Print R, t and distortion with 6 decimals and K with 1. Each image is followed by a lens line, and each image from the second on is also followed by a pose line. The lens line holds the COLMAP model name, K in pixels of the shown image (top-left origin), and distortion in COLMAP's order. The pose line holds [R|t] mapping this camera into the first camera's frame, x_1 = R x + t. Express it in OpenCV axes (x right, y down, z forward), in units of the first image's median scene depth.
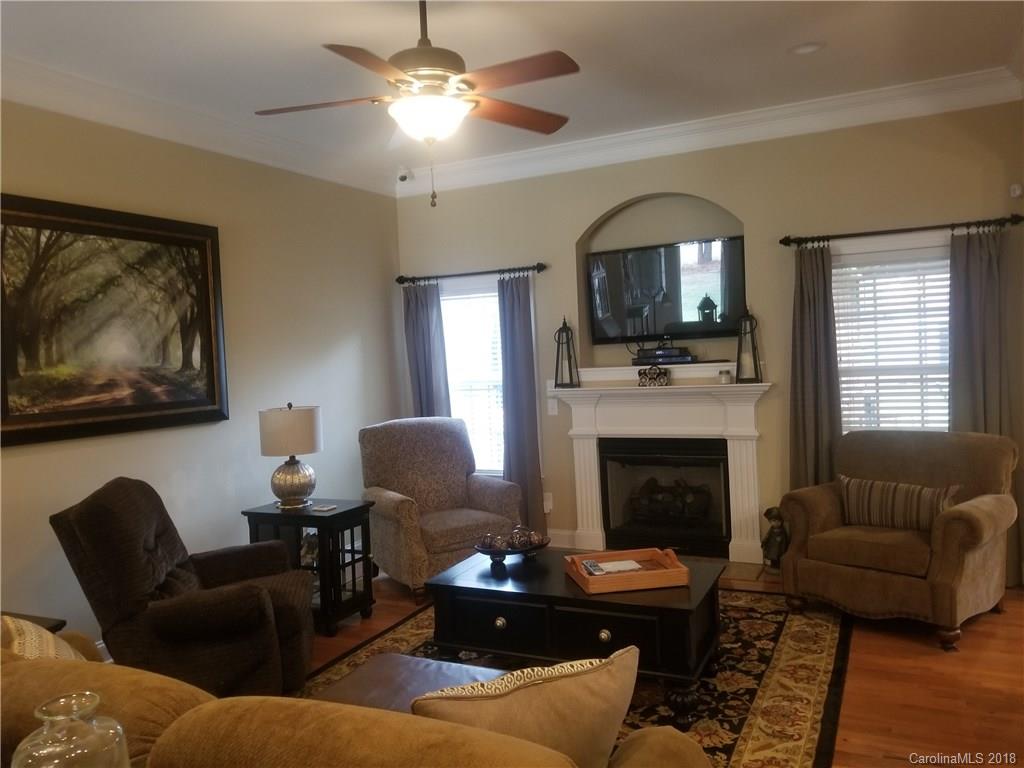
lens RADIAL K [[794.6, 0, 508.5], [0, 794.6, 388.2], [0, 0, 1]] dist [0.064032, -0.090251]
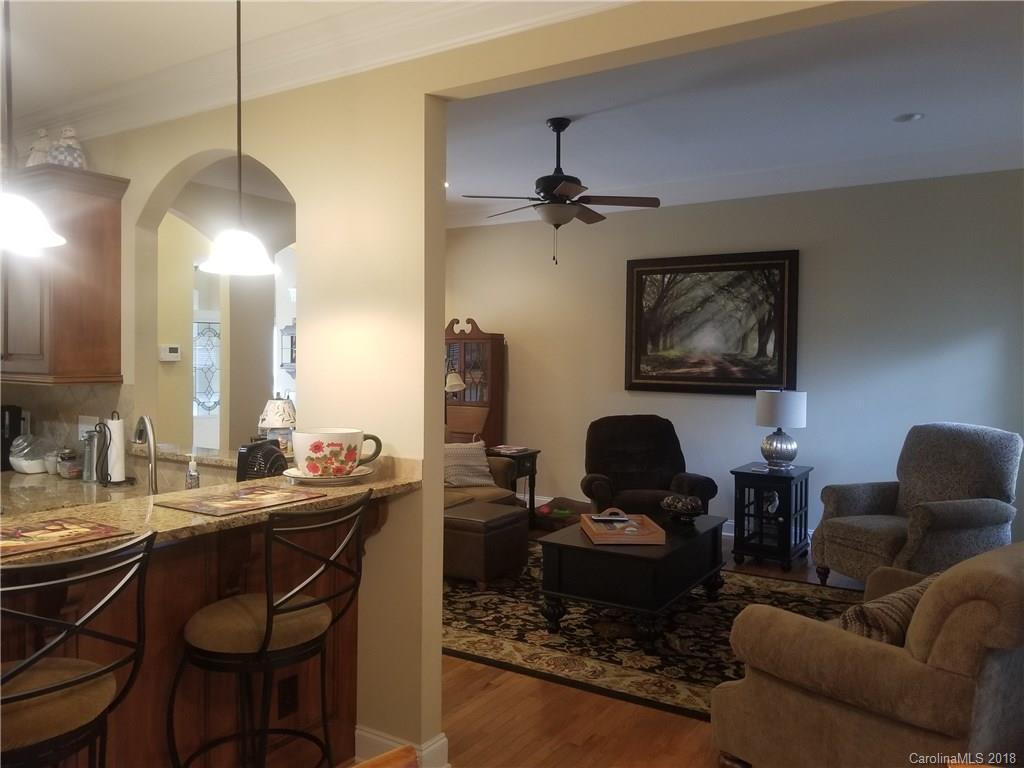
lens RADIAL K [[794.6, 0, 509.7], [0, 794.6, 380.1], [0, 0, 1]] dist [0.064032, -0.090251]
pose [[-0.103712, 0.073825, -0.991864, 1.163812], [-0.052736, 0.995431, 0.079605, -0.079250], [0.993208, 0.060563, -0.099345, 0.784380]]
